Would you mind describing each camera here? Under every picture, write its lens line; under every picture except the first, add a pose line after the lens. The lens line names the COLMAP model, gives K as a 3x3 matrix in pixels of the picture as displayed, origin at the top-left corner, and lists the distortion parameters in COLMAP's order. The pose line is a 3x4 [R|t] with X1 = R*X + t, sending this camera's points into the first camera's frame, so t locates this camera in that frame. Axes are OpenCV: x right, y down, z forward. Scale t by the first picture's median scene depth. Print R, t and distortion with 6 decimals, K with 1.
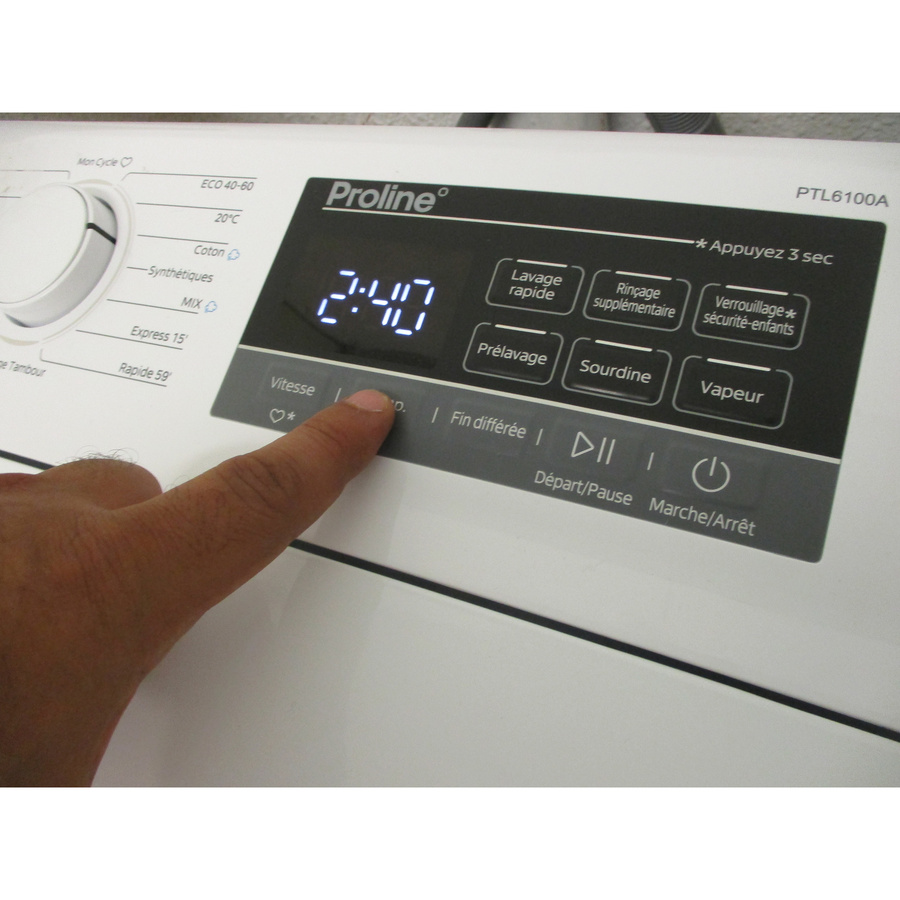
lens RADIAL K [[729.7, 0, 450.0], [0, 729.7, 450.0], [0, 0, 1]] dist [-0.068346, 0.002972]
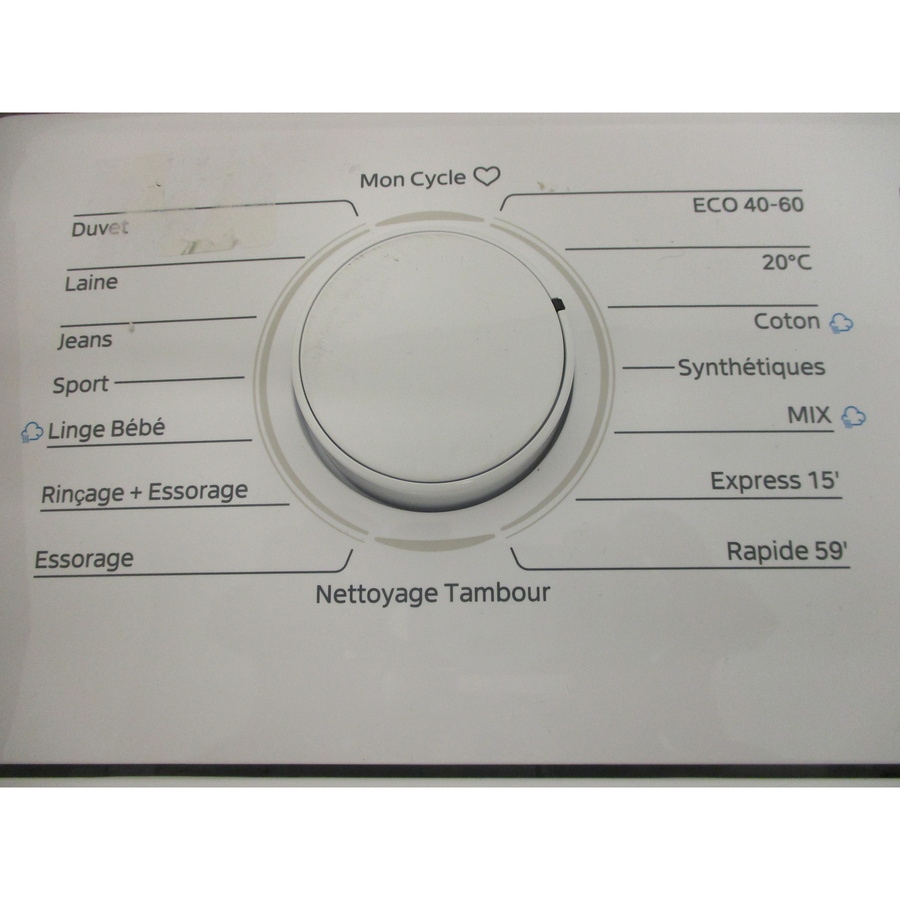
lens RADIAL K [[729.7, 0, 450.0], [0, 729.7, 450.0], [0, 0, 1]] dist [-0.068346, 0.002972]
pose [[0.921684, -0.229761, 0.312584, -0.806180], [0.209208, 0.972922, 0.098264, -0.289840], [-0.326697, -0.025173, 0.944794, 0.525646]]
